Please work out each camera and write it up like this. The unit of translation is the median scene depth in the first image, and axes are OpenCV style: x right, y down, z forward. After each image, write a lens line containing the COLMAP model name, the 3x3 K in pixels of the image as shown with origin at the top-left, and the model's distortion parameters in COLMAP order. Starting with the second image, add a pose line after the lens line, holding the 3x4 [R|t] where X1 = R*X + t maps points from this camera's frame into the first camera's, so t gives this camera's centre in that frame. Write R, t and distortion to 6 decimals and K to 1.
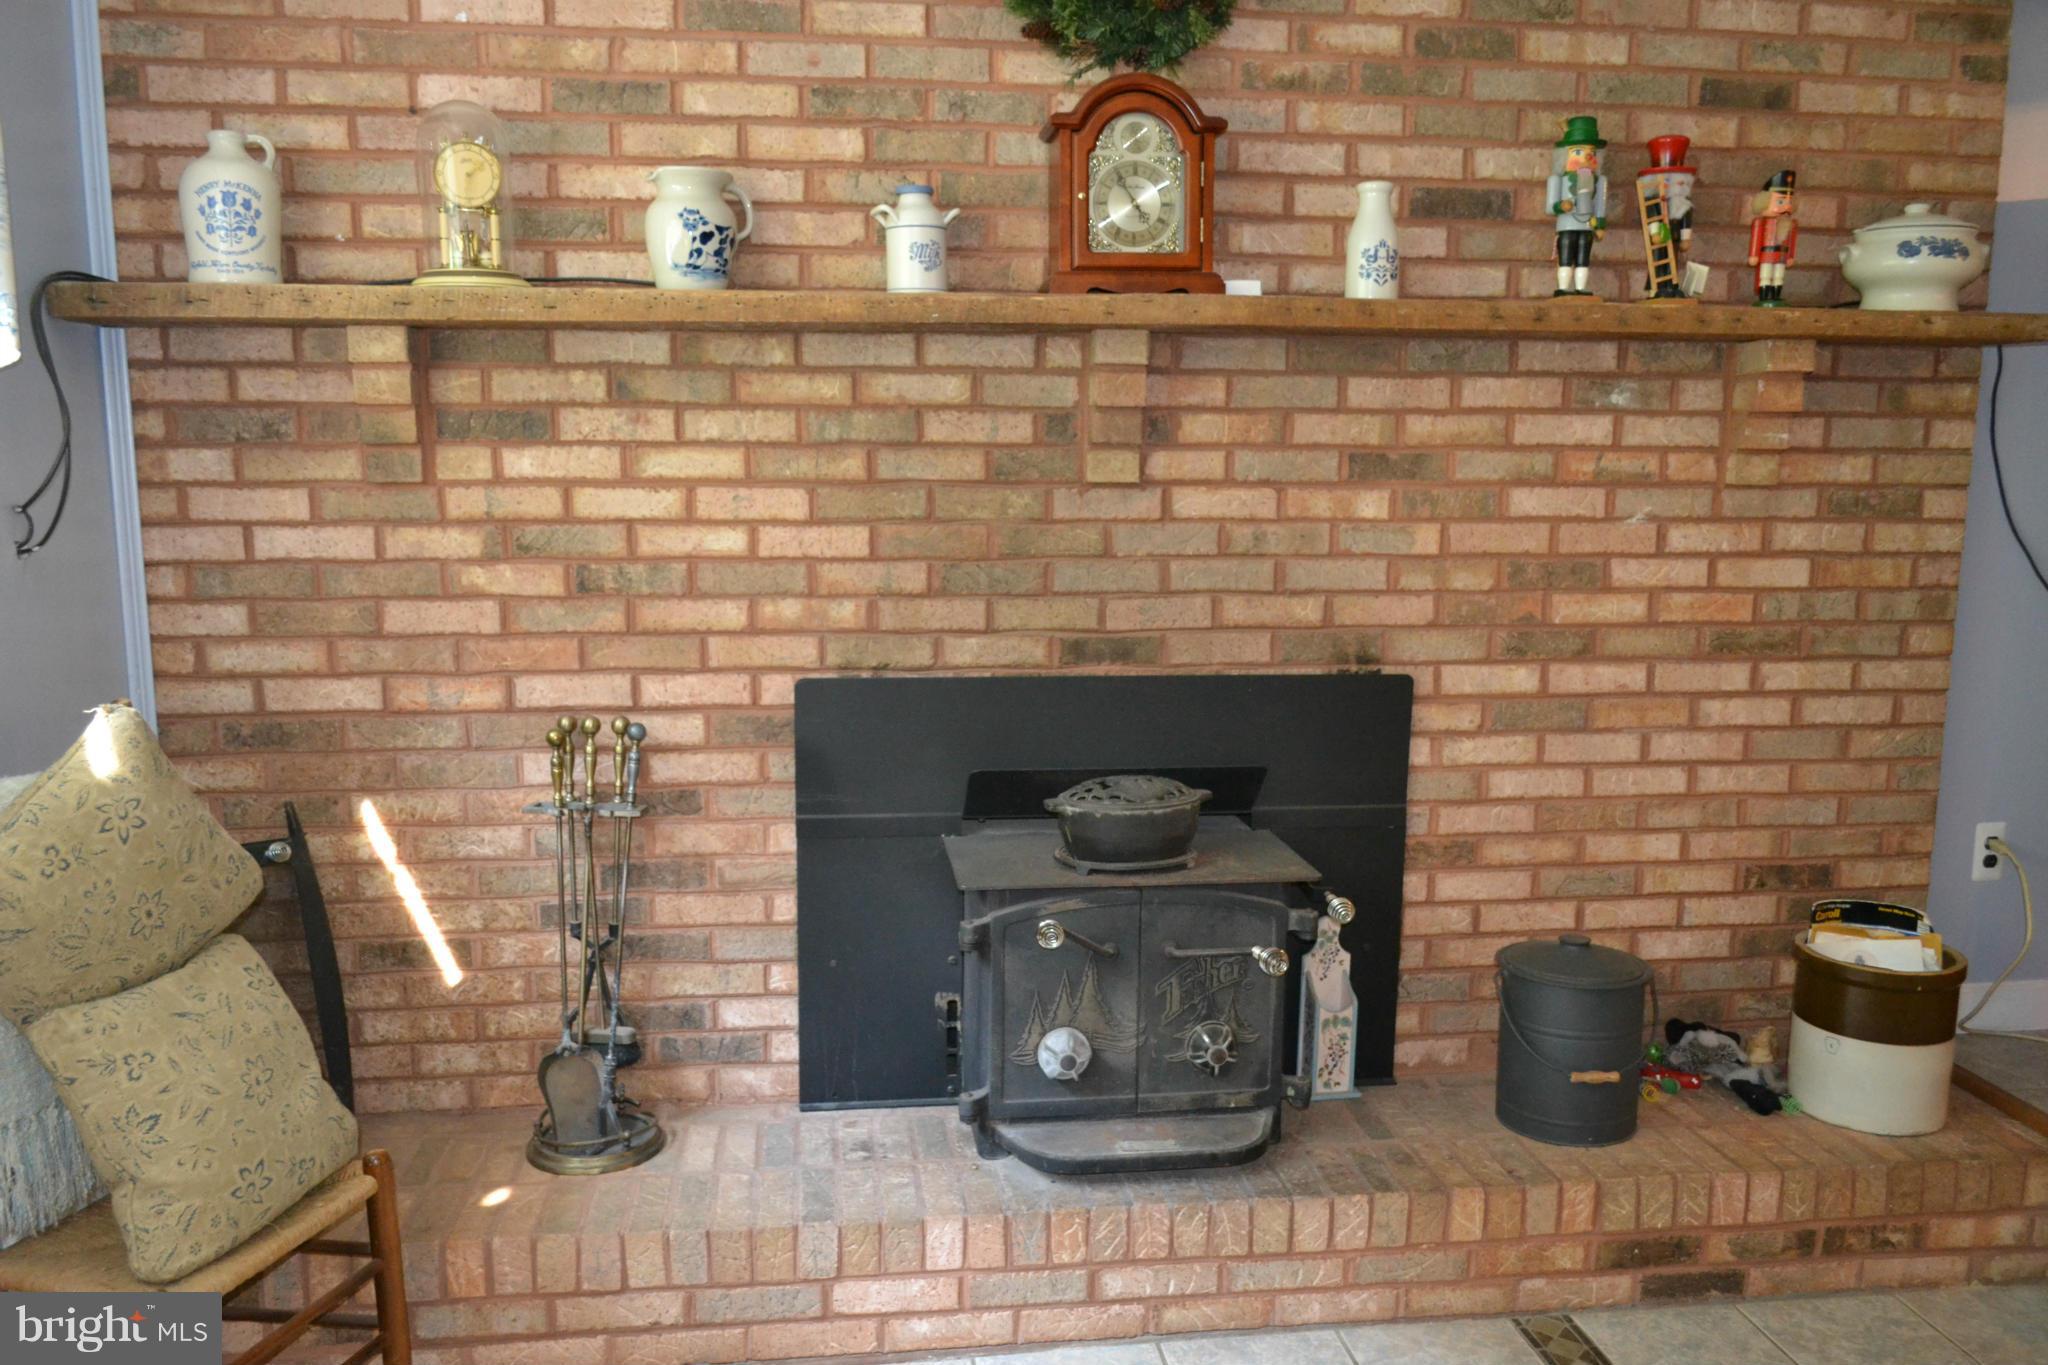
lens RADIAL K [[1591.4, 0, 1019.9], [0, 1591.4, 710.9], [0, 0, 1]] dist [-0.009492, -0.001989]
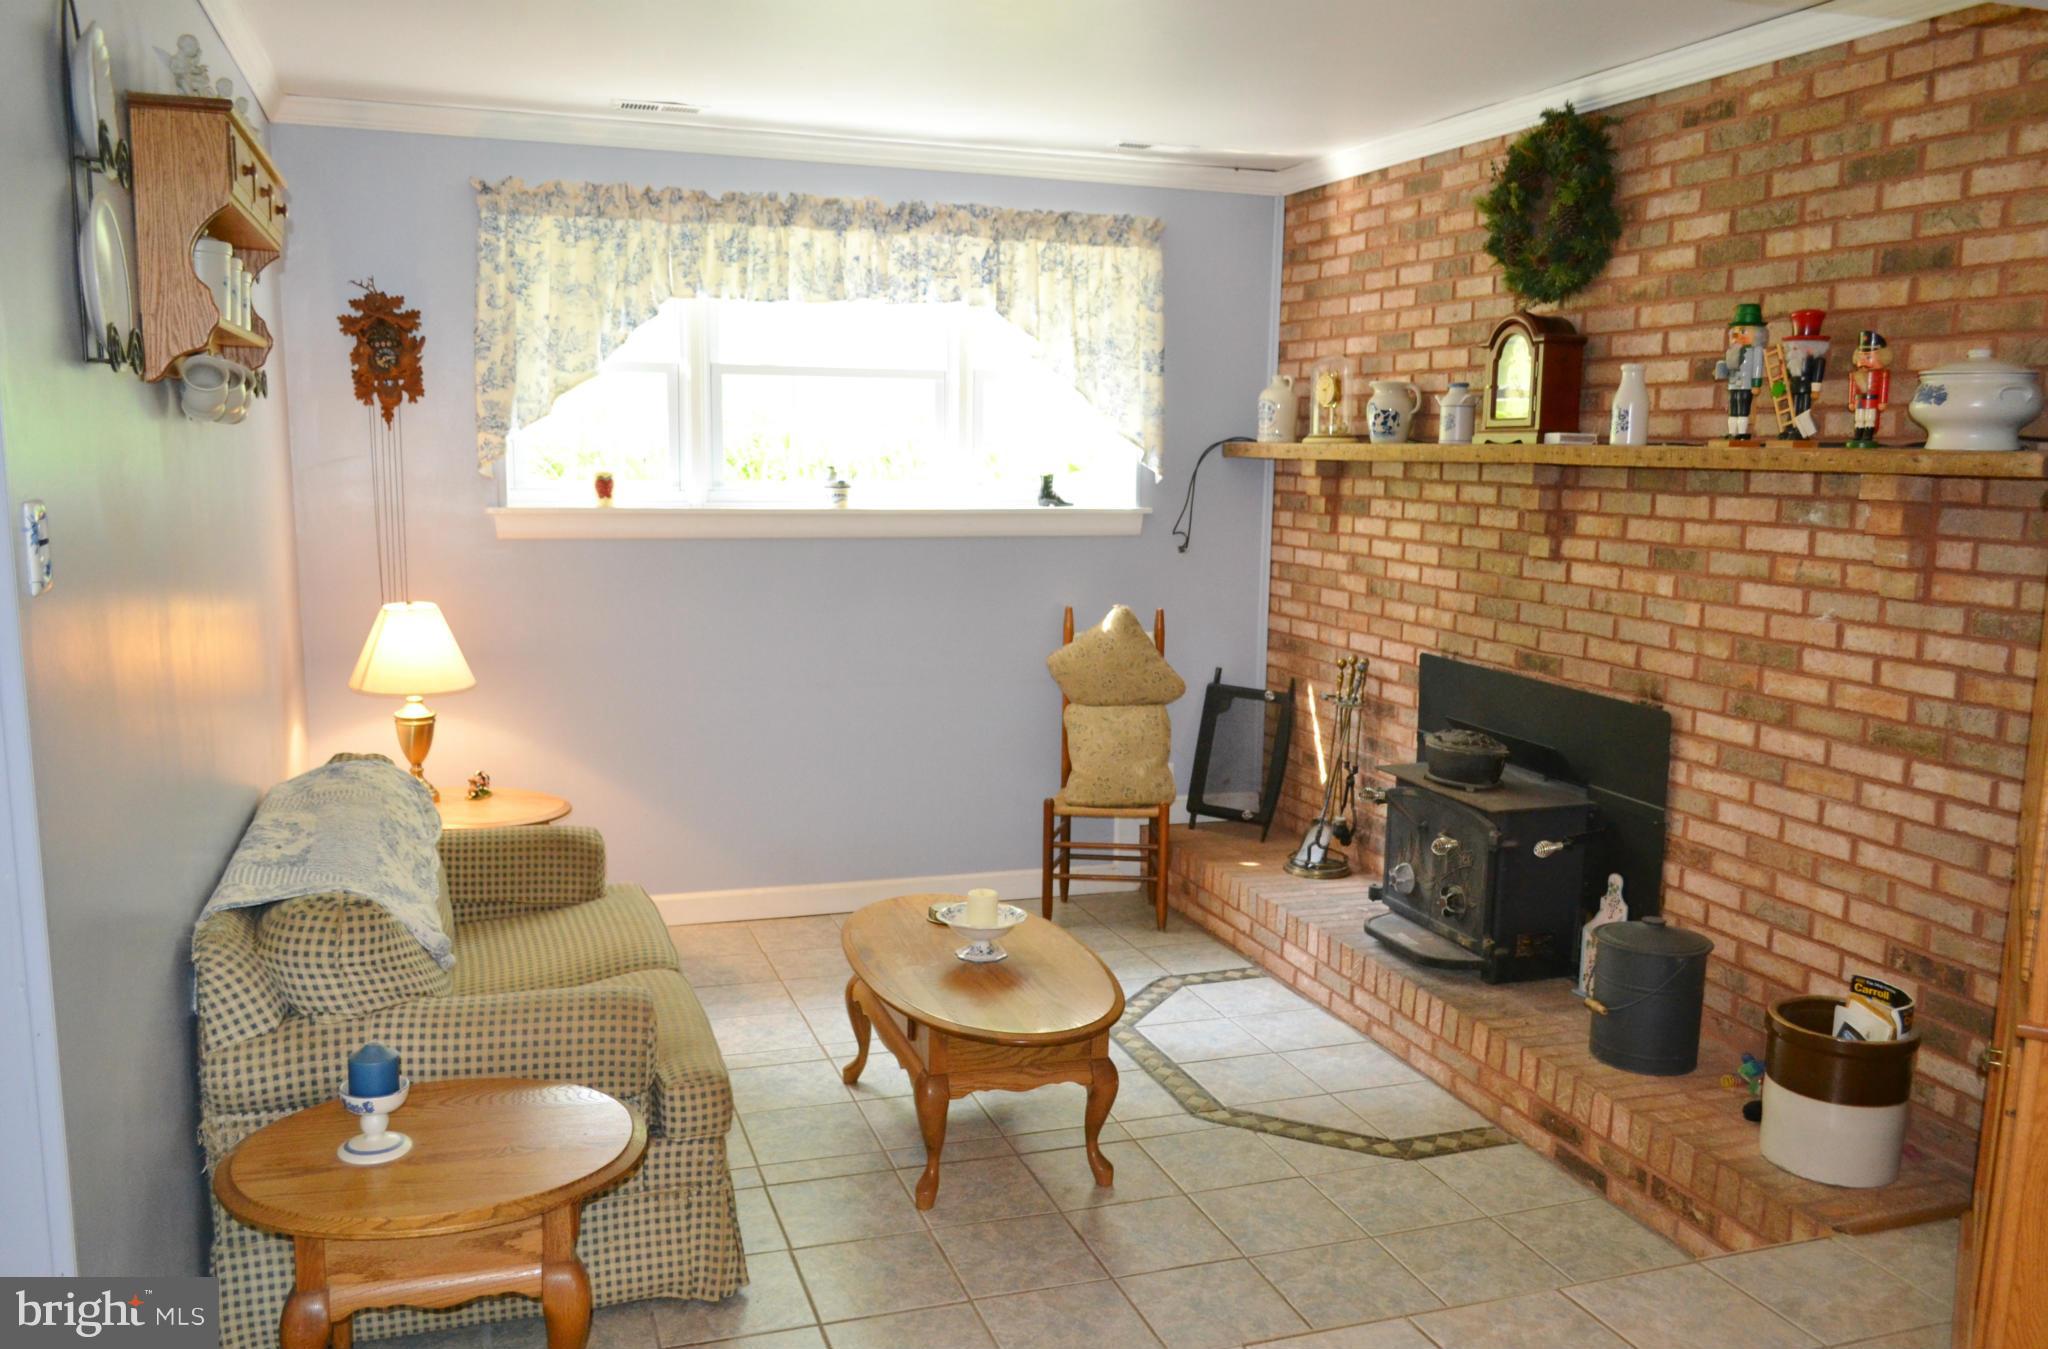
lens RADIAL K [[1613.2, 0, 1020.1], [0, 1613.2, 685.2], [0, 0, 1]] dist [0.018582, 0.011273]
pose [[0.203769, 0.146008, -0.968070, 1.497930], [-0.170212, 0.979041, 0.111834, -0.107829], [0.964109, 0.141989, 0.224351, 0.155990]]
